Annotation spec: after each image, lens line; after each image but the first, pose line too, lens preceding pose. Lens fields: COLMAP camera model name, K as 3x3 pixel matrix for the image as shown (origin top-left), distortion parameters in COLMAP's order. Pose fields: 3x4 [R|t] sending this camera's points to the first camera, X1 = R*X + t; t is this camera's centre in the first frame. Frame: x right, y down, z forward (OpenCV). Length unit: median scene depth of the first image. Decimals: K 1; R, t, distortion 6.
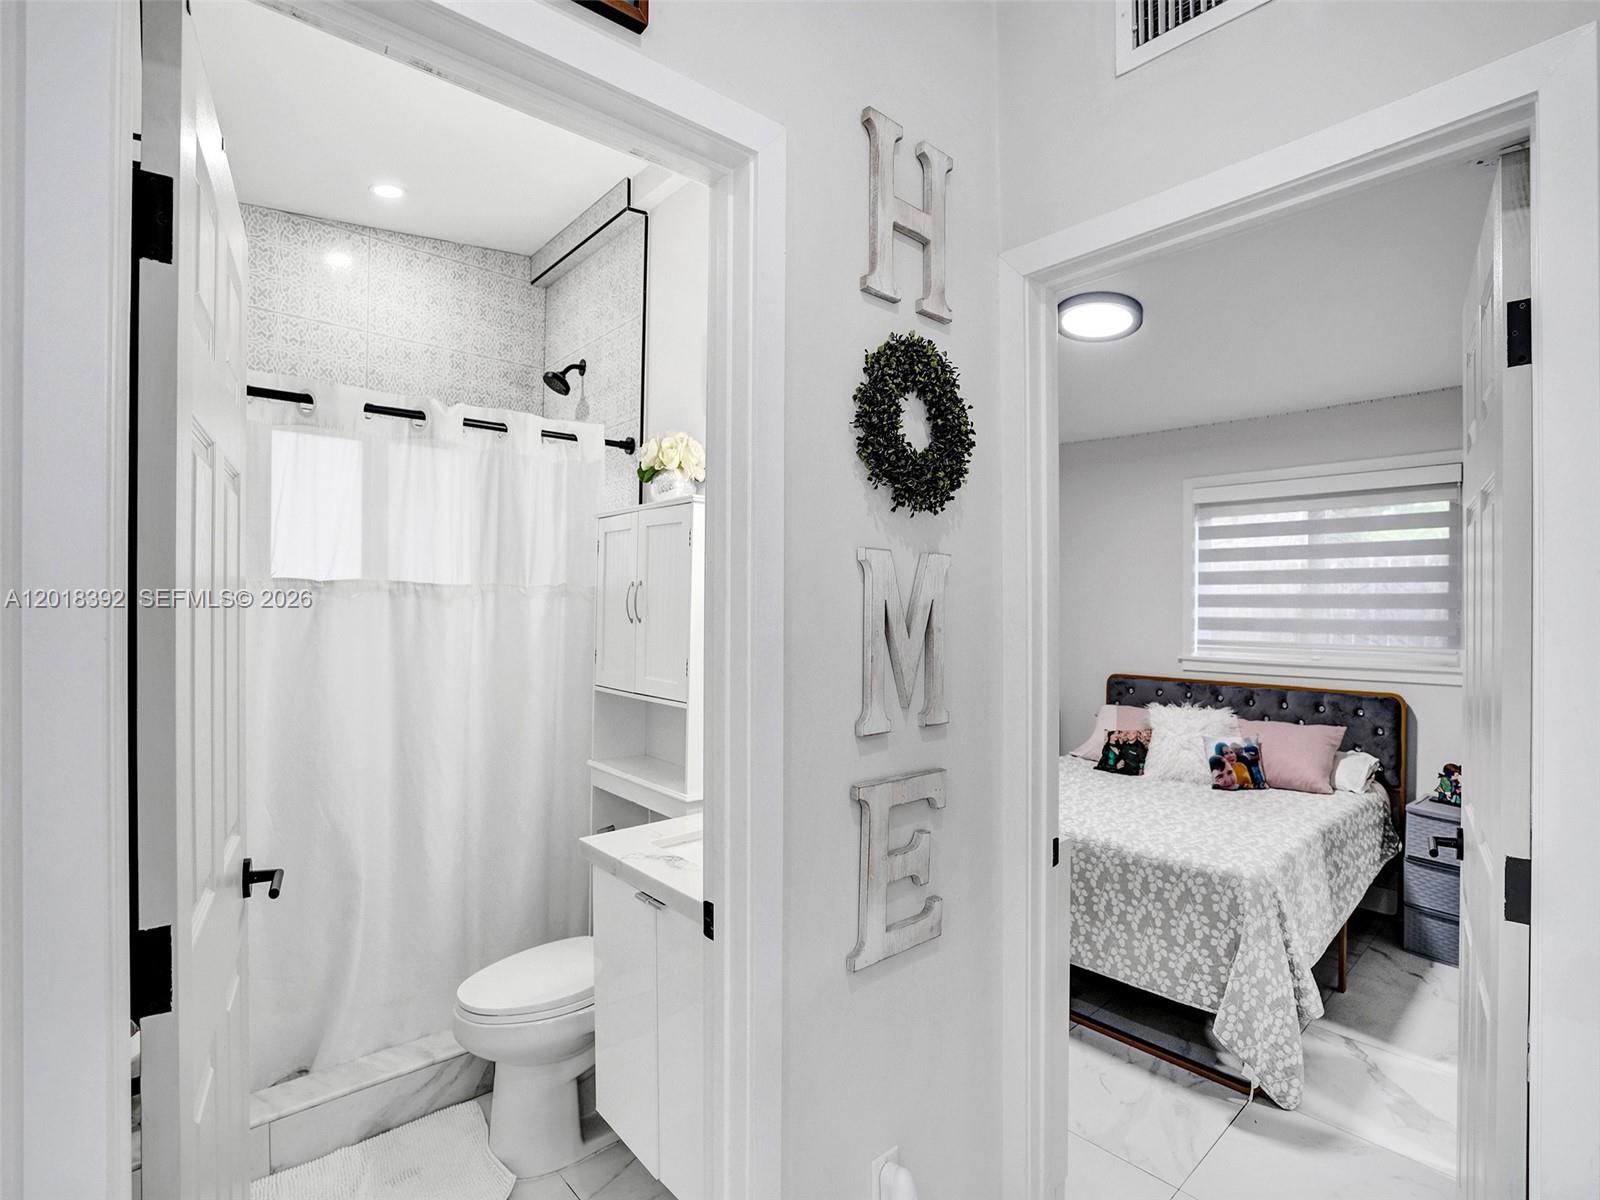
lens RADIAL K [[773.9, 0, 800.9], [0, 773.9, 606.7], [0, 0, 1]] dist [-0.043868, 0.013710]
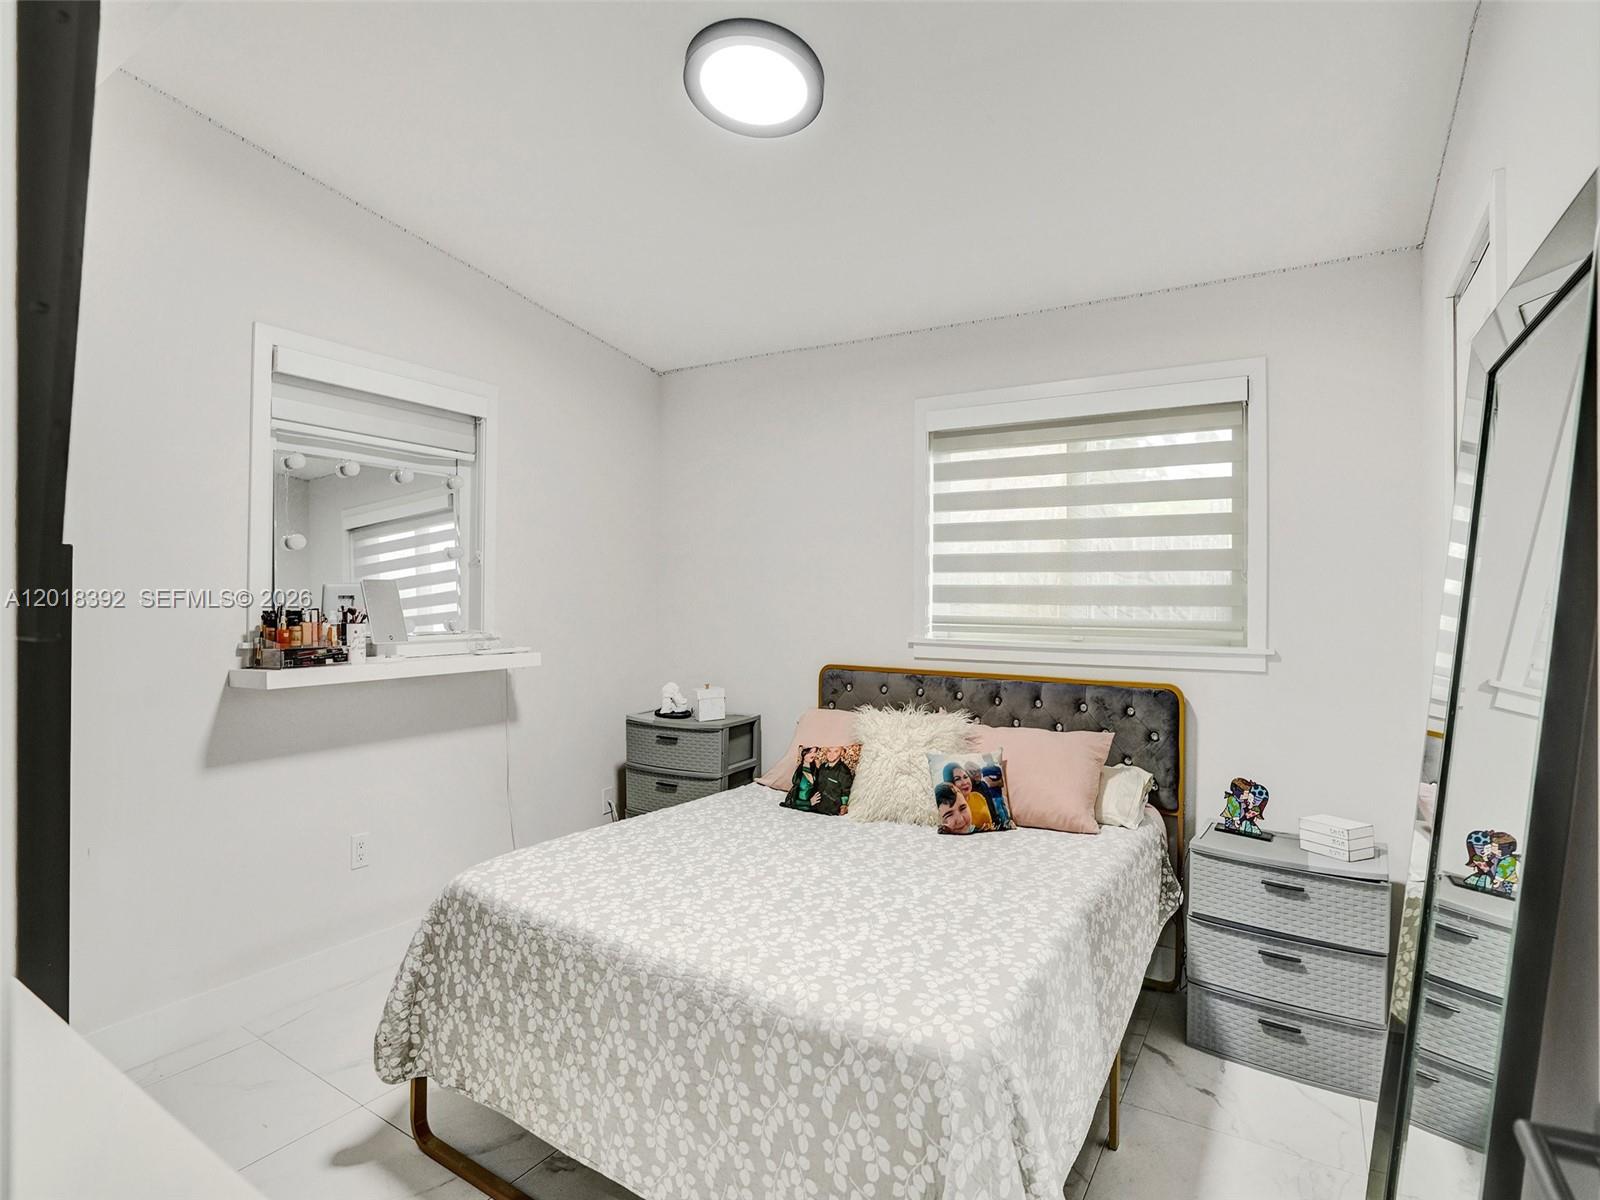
lens RADIAL K [[798.6, 0, 795.0], [0, 798.6, 586.8], [0, 0, 1]] dist [-0.044724, 0.012544]
pose [[0.967162, 0.008879, 0.254004, 0.316309], [-0.004397, 0.999825, -0.018207, 0.047405], [-0.254121, 0.016492, 0.967032, 0.471056]]
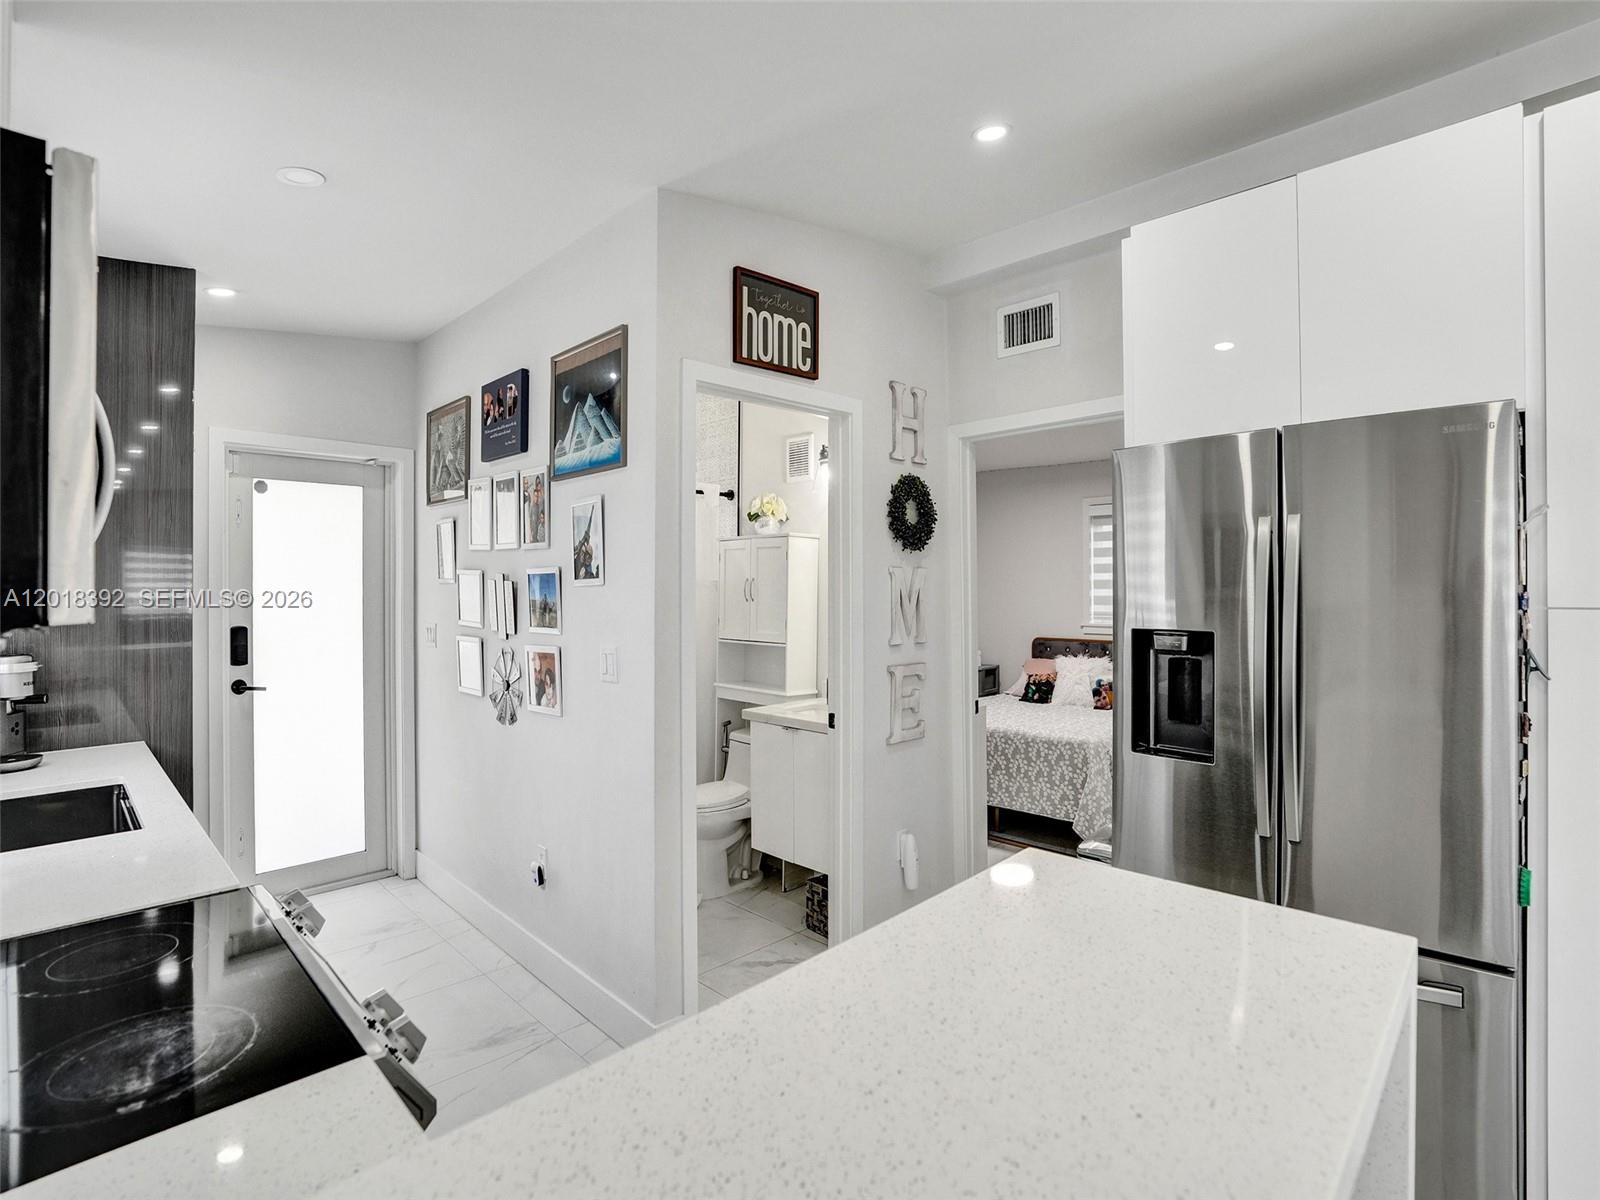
lens RADIAL K [[815.7, 0, 802.2], [0, 815.7, 592.1], [0, 0, 1]] dist [-0.040798, 0.001400]
pose [[0.998303, -0.008746, 0.057575, -0.172875], [0.008616, 0.999960, 0.002518, -0.003760], [-0.057595, -0.002018, 0.998338, -0.763235]]
